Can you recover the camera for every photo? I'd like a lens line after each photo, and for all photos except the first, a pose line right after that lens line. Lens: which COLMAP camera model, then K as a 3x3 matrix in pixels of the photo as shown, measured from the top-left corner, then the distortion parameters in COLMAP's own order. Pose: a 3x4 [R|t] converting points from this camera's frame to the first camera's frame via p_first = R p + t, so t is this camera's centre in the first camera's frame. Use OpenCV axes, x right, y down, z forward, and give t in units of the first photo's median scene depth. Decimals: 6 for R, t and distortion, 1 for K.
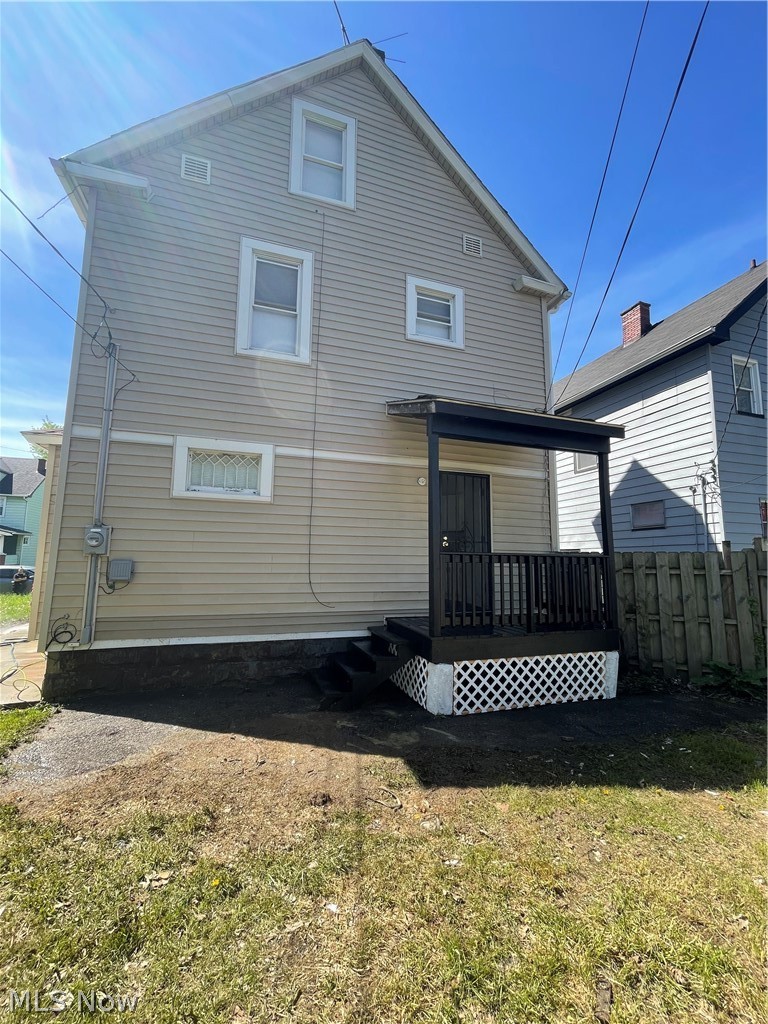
lens RADIAL K [[416.8, 0, 385.4], [0, 416.8, 510.3], [0, 0, 1]] dist [-0.005030, 0.000713]
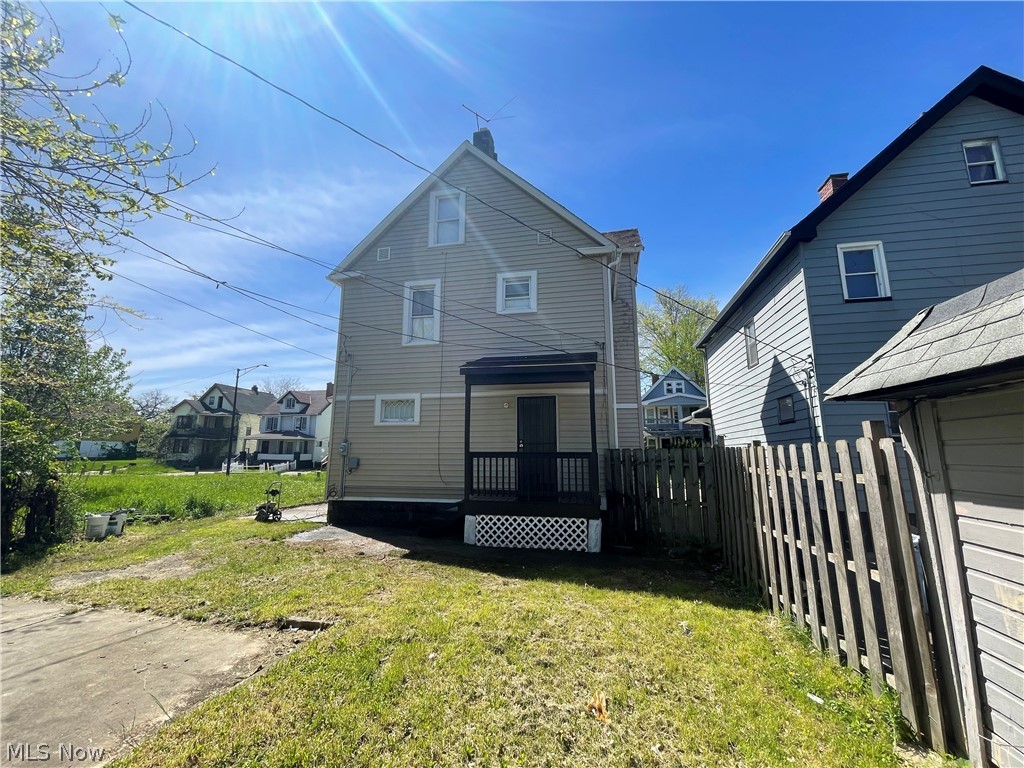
lens RADIAL K [[416.8, 0, 512.5], [0, 416.8, 382.5], [0, 0, 1]] dist [-0.005030, 0.000713]
pose [[0.865304, -0.097015, -0.491769, 1.043191], [0.068387, 0.994767, -0.075912, -0.041125], [0.496560, 0.032056, 0.867410, -0.399500]]
